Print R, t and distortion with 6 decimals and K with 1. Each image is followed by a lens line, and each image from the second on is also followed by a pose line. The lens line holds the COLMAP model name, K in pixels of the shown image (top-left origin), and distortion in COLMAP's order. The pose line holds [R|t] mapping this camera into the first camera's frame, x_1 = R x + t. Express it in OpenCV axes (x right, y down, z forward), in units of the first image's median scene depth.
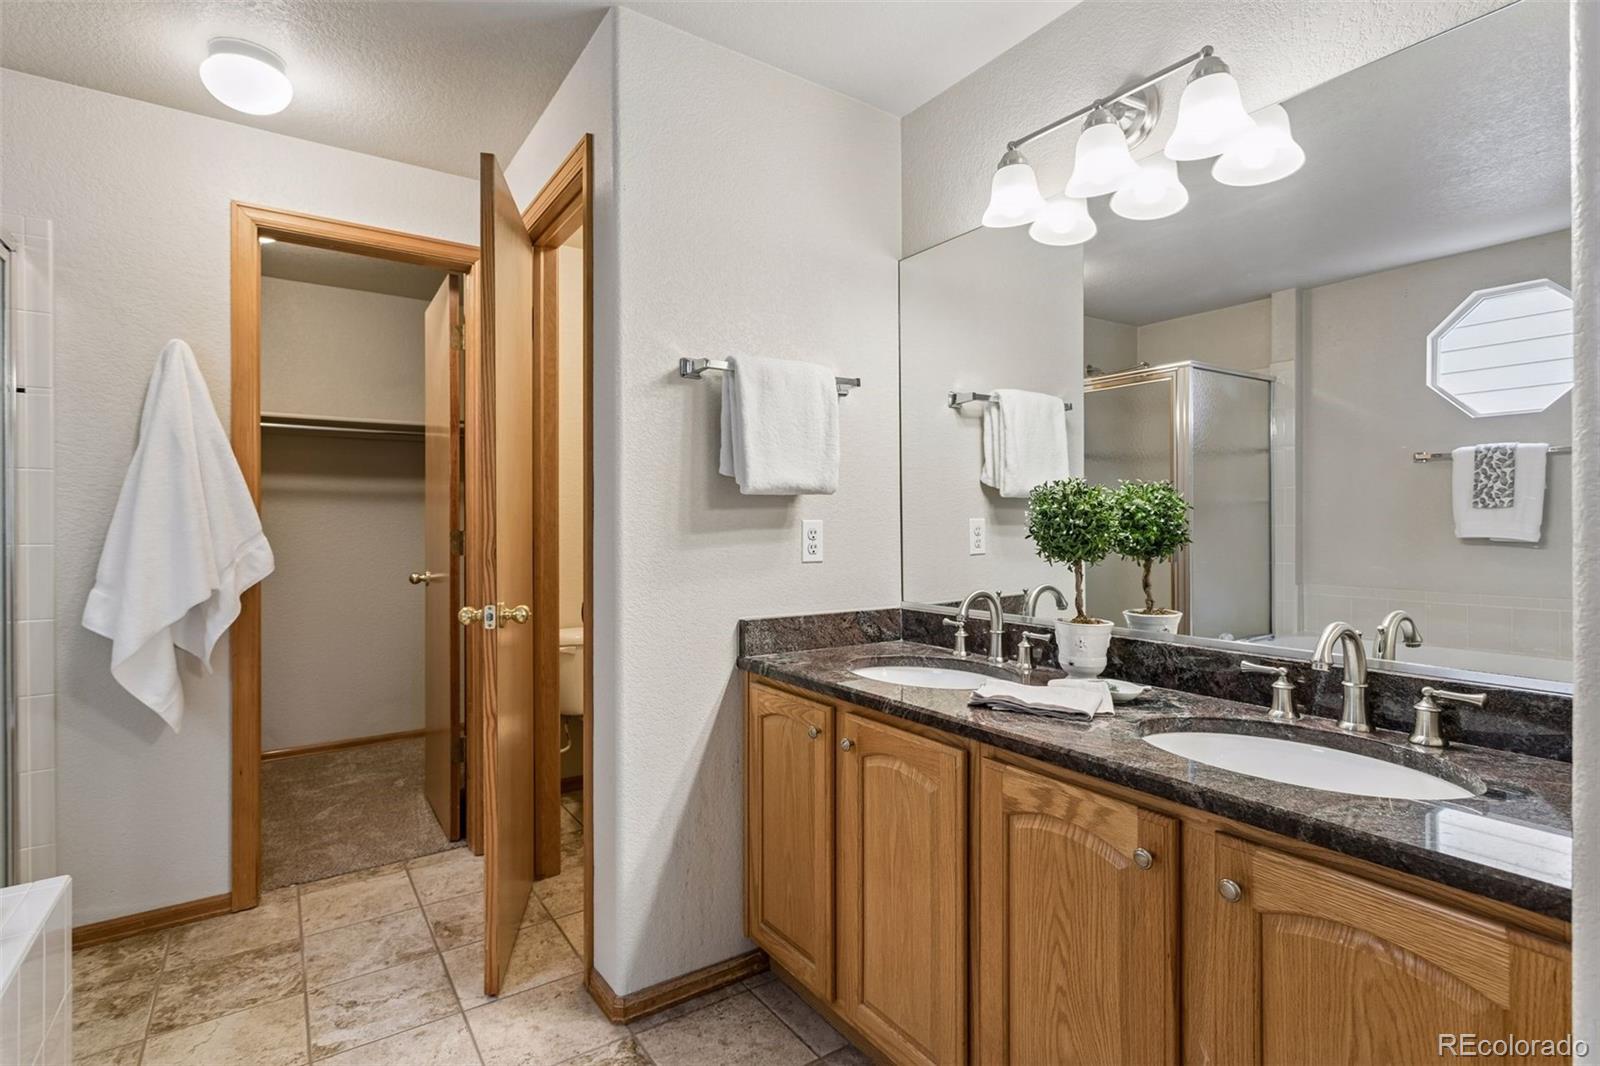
lens RADIAL K [[768.3, 0, 806.9], [0, 768.3, 525.9], [0, 0, 1]] dist [0.004933, 0.002334]
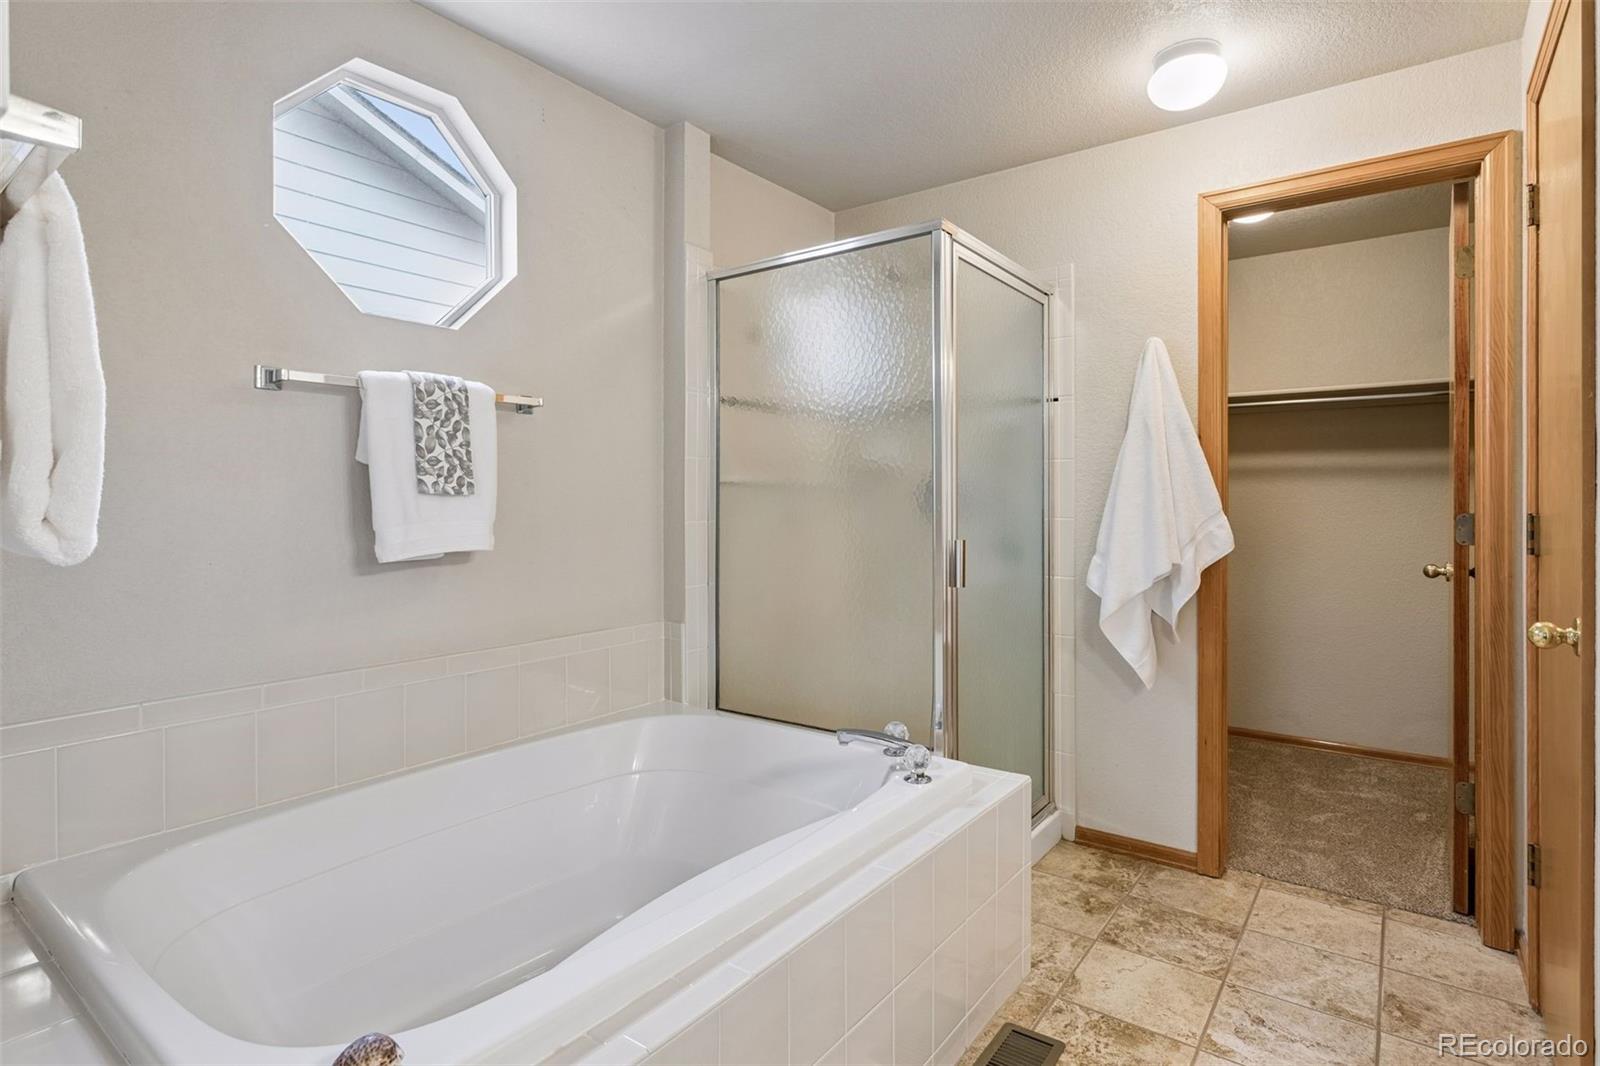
lens RADIAL K [[829.9, 0, 832.6], [0, 829.9, 500.4], [0, 0, 1]] dist [-0.005830, 0.003807]
pose [[0.322237, 0.001037, -0.946658, 0.168534], [-0.006687, 0.999977, -0.001181, -0.001287], [0.946635, 0.006711, 0.322237, 0.171818]]
